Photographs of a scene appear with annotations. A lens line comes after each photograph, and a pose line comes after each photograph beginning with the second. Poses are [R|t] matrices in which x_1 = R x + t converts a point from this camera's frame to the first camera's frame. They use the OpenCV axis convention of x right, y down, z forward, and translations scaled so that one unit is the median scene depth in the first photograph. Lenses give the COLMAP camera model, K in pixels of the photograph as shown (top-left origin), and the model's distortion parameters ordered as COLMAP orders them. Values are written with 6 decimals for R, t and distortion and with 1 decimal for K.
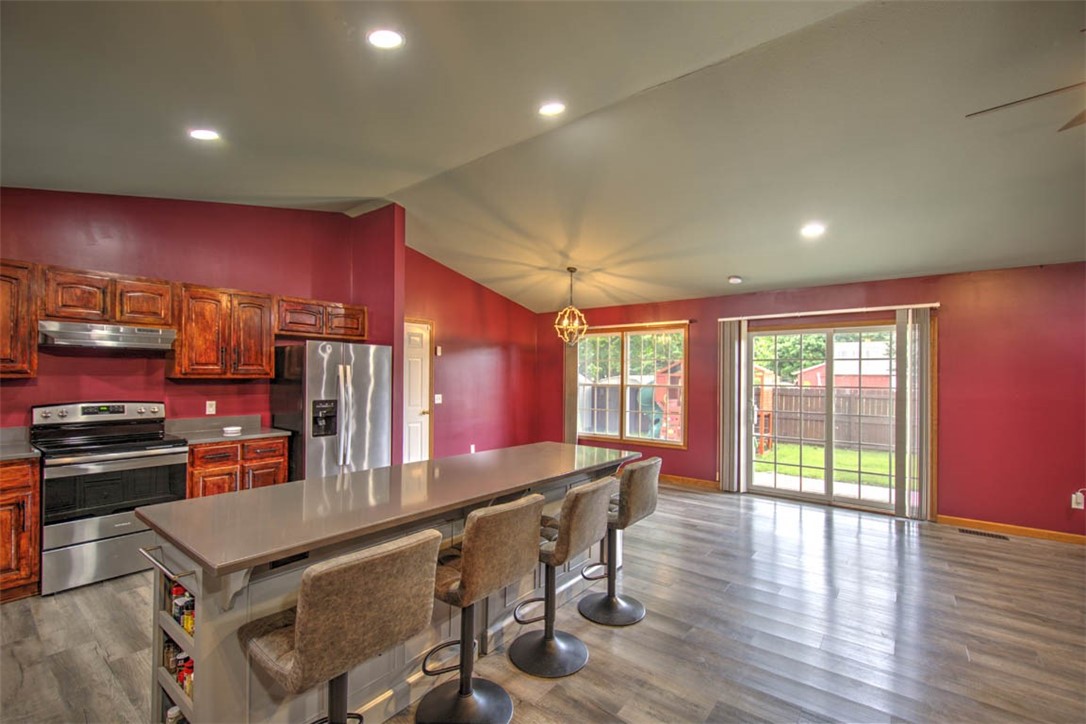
lens RADIAL K [[466.1, 0, 543.0], [0, 466.1, 375.0], [0, 0, 1]] dist [0.003356, -0.002250]
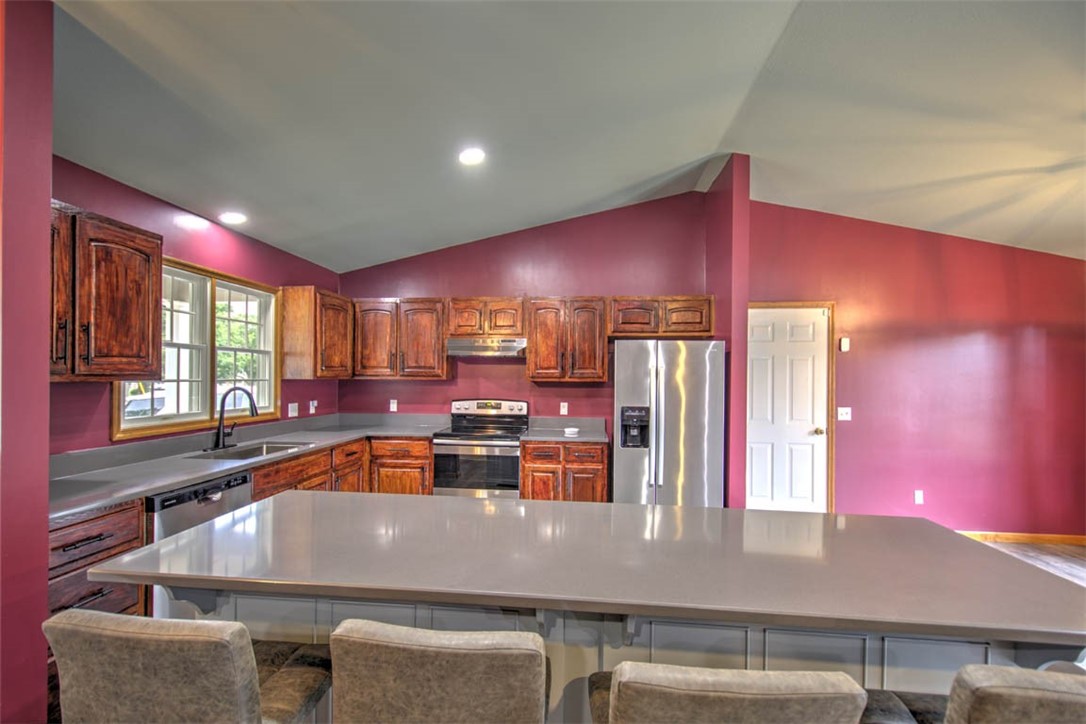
lens RADIAL K [[466.1, 0, 543.0], [0, 466.1, 375.0], [0, 0, 1]] dist [0.003356, -0.002250]
pose [[0.530478, -0.004217, -0.847689, 0.185484], [-0.003223, 0.999970, -0.006991, -0.000130], [0.847693, 0.006441, 0.530448, 0.379085]]
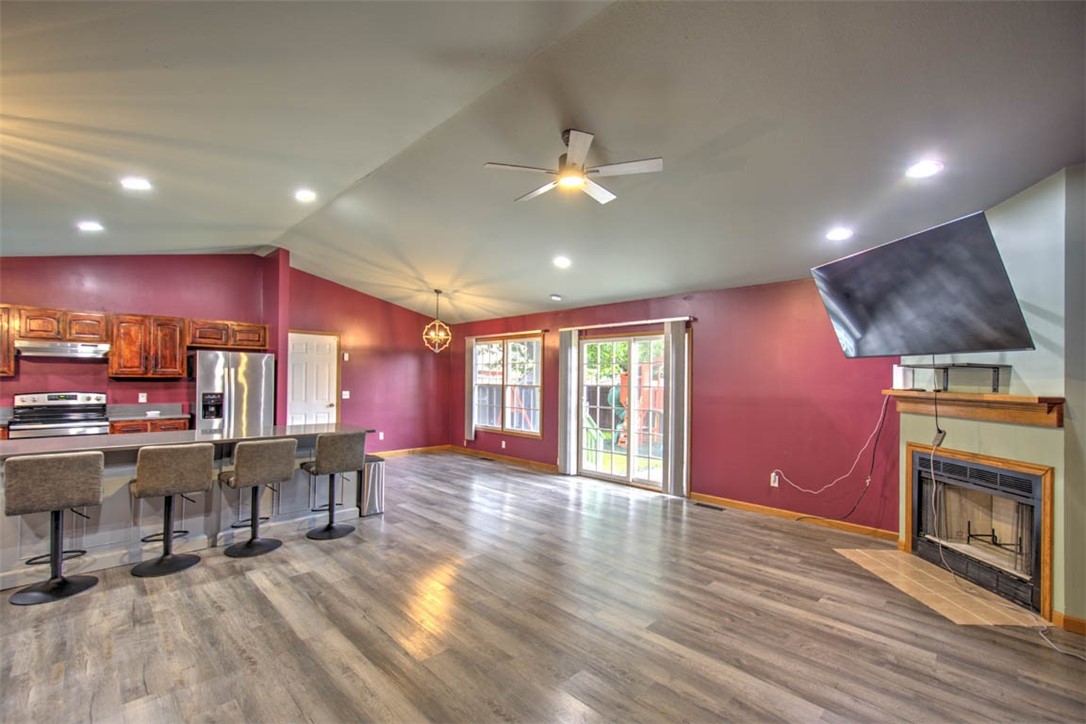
lens RADIAL K [[466.1, 0, 547.2], [0, 466.1, 375.2], [0, 0, 1]] dist [0.003356, -0.002250]
pose [[0.992328, 0.001975, -0.123620, 0.701481], [-0.002453, 0.999990, -0.003719, 0.002947], [0.123611, 0.003994, 0.992323, -0.273176]]
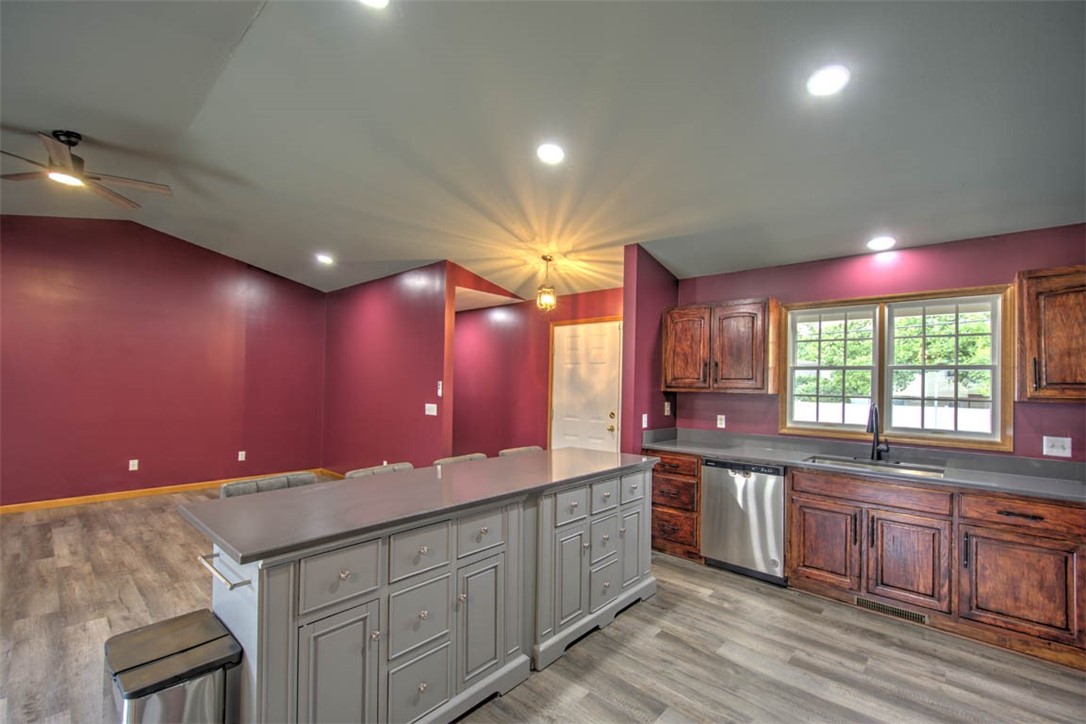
lens RADIAL K [[466.1, 0, 540.2], [0, 466.1, 373.3], [0, 0, 1]] dist [0.003356, -0.002250]
pose [[-0.996188, -0.029638, 0.082039, -0.211000], [-0.031498, 0.999273, -0.021476, -0.001726], [-0.081343, -0.023978, -0.996398, 1.191588]]
